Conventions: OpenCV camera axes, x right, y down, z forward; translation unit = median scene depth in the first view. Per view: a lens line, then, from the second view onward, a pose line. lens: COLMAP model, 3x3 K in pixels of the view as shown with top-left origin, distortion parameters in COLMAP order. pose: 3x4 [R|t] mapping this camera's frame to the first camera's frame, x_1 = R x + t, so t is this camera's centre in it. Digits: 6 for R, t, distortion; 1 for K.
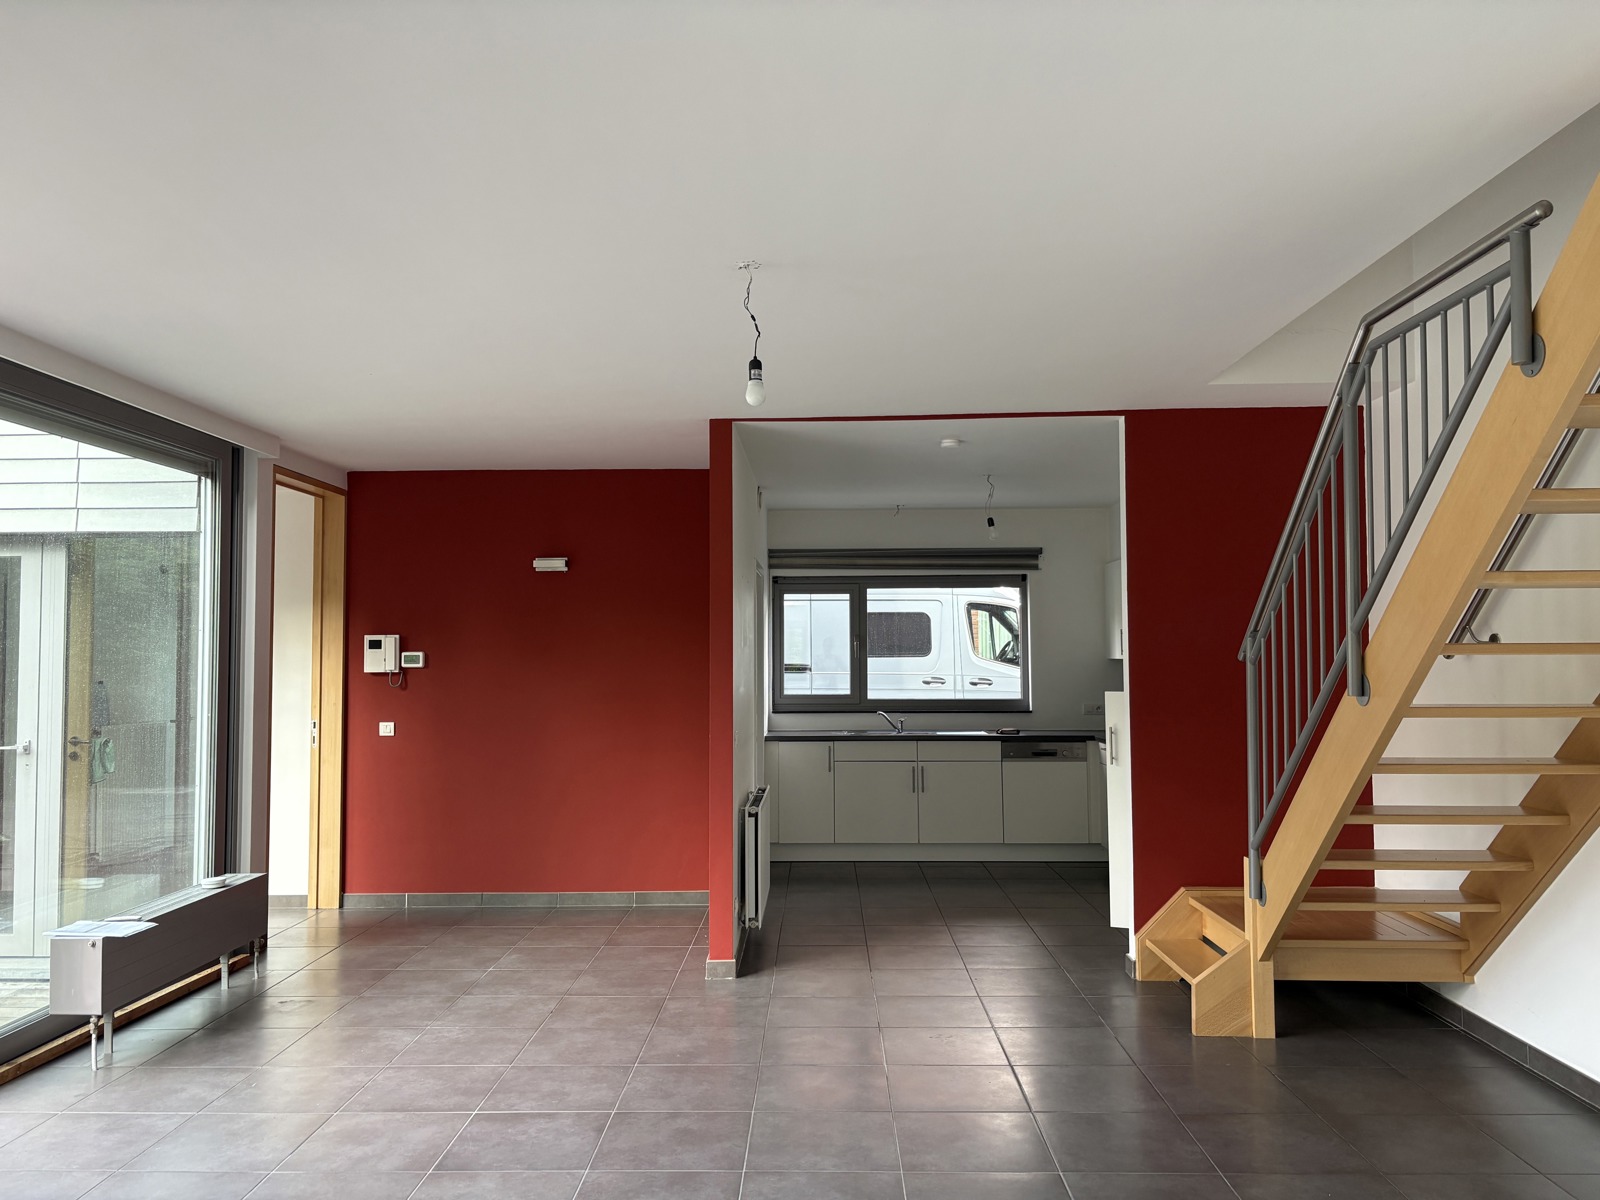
lens RADIAL K [[1224.5, 0, 799.1], [0, 1224.5, 603.8], [0, 0, 1]] dist [0.039457, -0.007021]
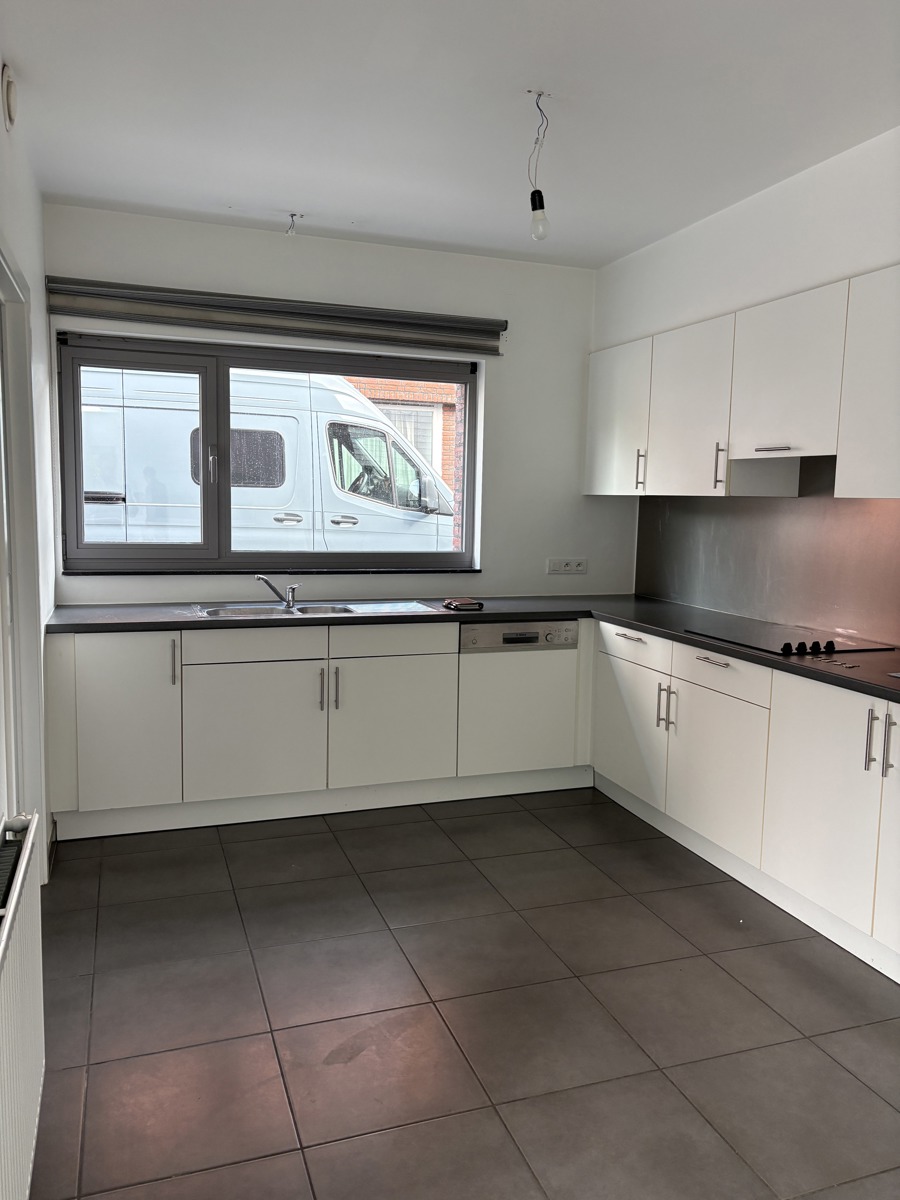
lens RADIAL K [[918.4, 0, 446.4], [0, 918.4, 598.5], [0, 0, 1]] dist [0.039457, -0.007021]
pose [[0.936423, -0.015357, 0.350537, -0.005377], [-0.039542, 0.988059, 0.148918, 0.028189], [-0.348638, -0.153311, 0.924633, 0.532112]]
